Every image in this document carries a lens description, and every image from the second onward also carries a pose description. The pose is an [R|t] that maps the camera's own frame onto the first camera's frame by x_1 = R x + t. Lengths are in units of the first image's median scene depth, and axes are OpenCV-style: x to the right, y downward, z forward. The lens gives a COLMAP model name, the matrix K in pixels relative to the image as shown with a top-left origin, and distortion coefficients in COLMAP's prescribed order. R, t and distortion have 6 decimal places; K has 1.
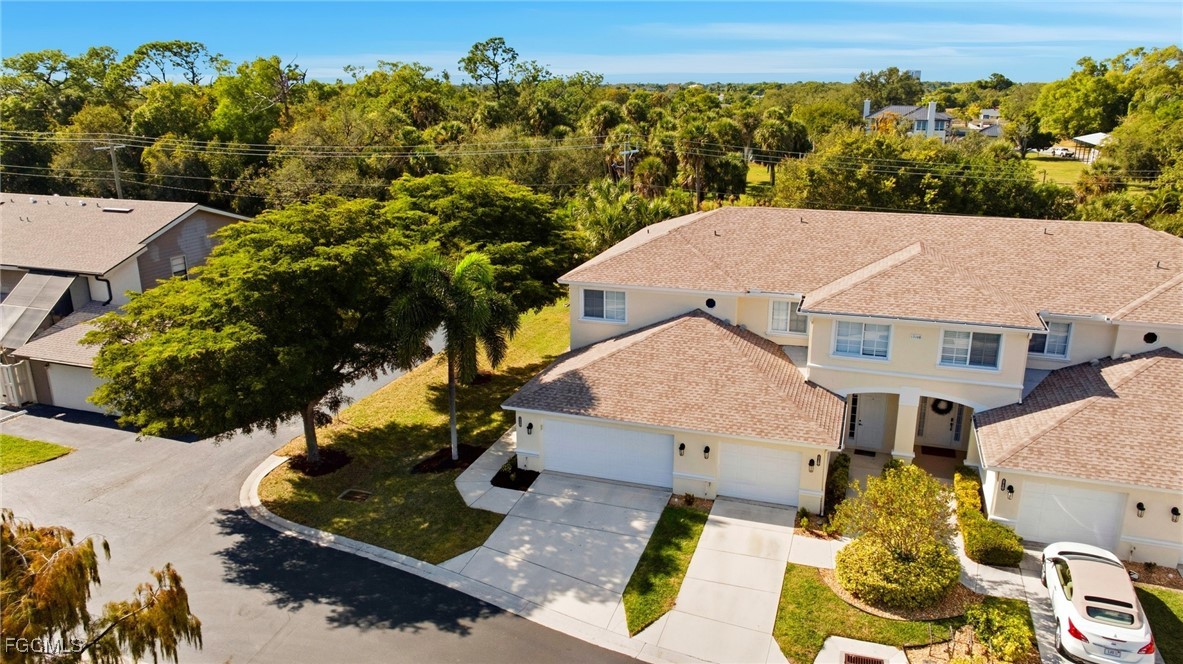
lens RADIAL K [[835.3, 0, 591.5], [0, 835.3, 332.0], [0, 0, 1]] dist [-0.036947, 0.037328]
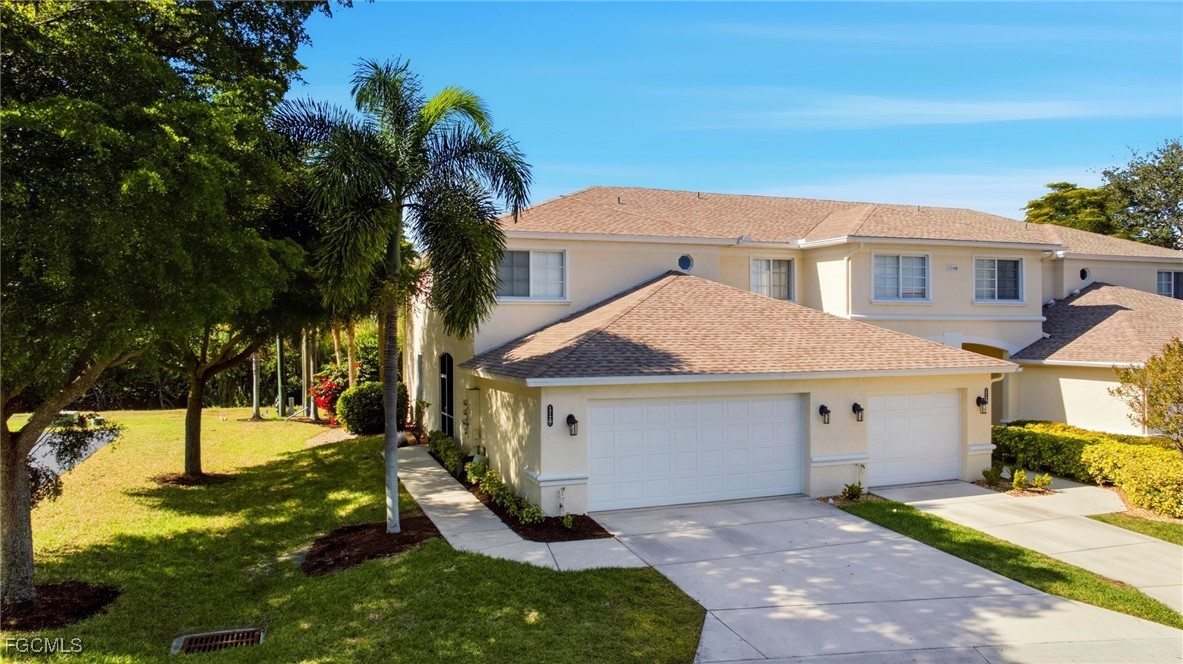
lens RADIAL K [[840.0, 0, 596.1], [0, 840.0, 331.1], [0, 0, 1]] dist [-0.041426, 0.035513]
pose [[0.771262, 0.004877, 0.636499, -0.413097], [0.178844, 0.958027, -0.224051, 0.187951], [-0.610876, 0.286636, 0.738018, 0.616671]]
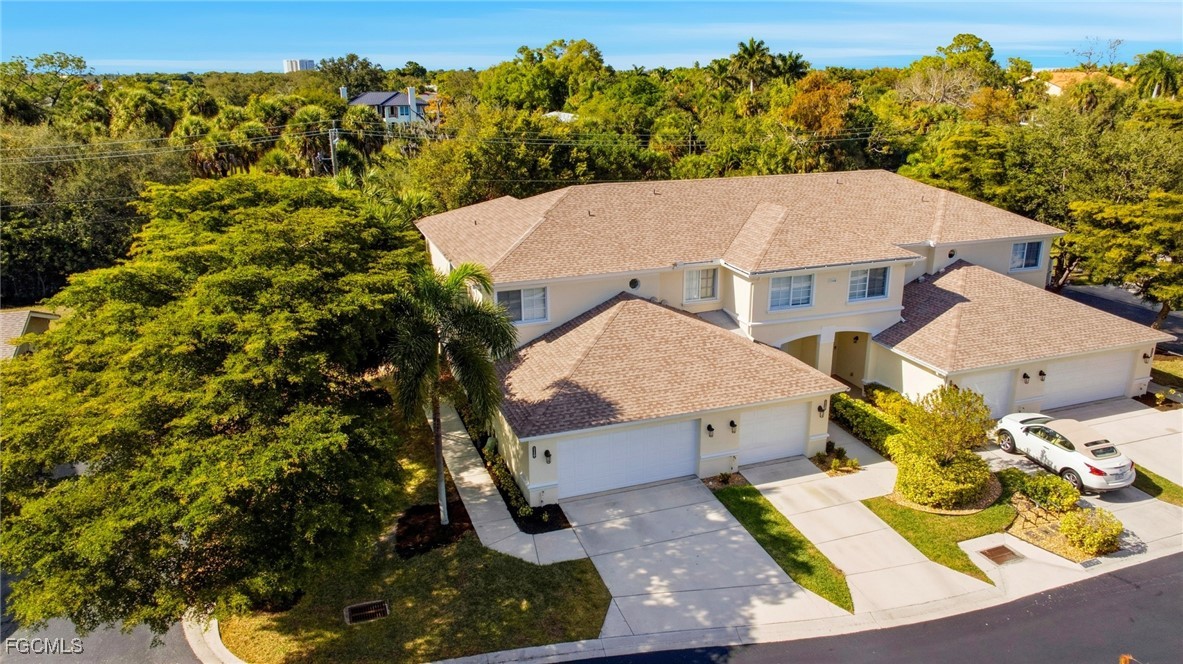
lens RADIAL K [[835.3, 0, 591.5], [0, 835.3, 332.0], [0, 0, 1]] dist [-0.036947, 0.037328]
pose [[0.777554, -0.186665, 0.600472, -0.553573], [0.180068, 0.981030, 0.071797, -0.065845], [-0.602483, 0.052299, 0.796416, 0.298855]]
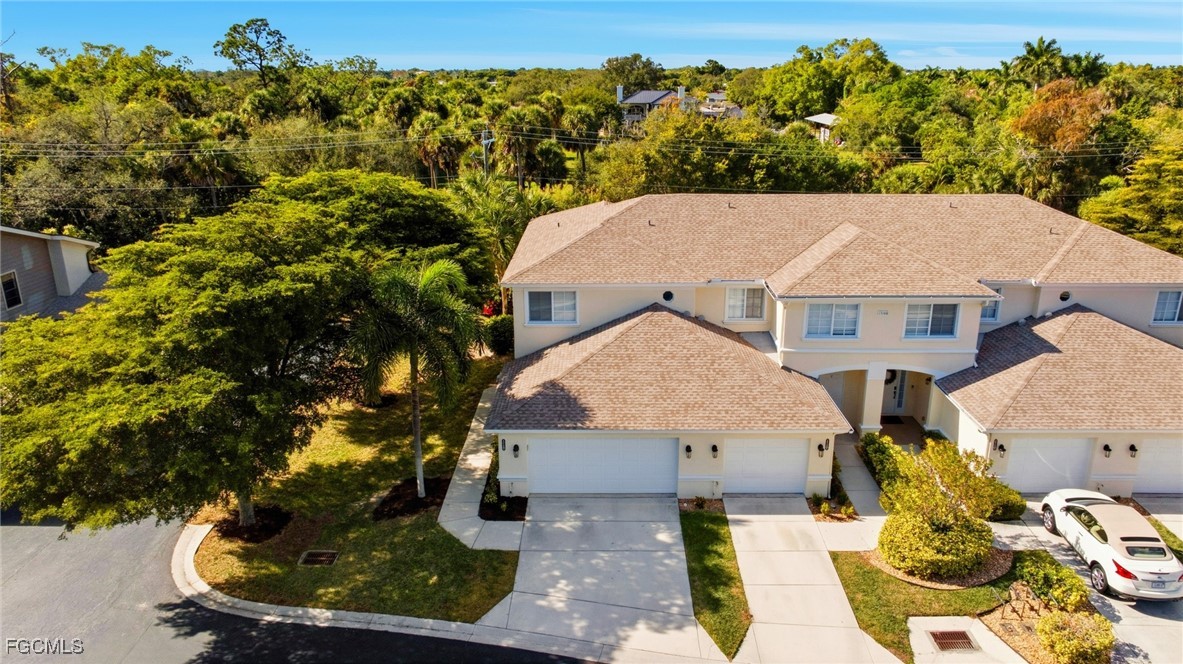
lens RADIAL K [[835.3, 0, 591.5], [0, 835.3, 332.0], [0, 0, 1]] dist [-0.036947, 0.037328]
pose [[0.949434, -0.092467, 0.300041, -0.267344], [0.088031, 0.995716, 0.028300, -0.032042], [-0.301372, -0.000456, 0.953506, 0.119948]]
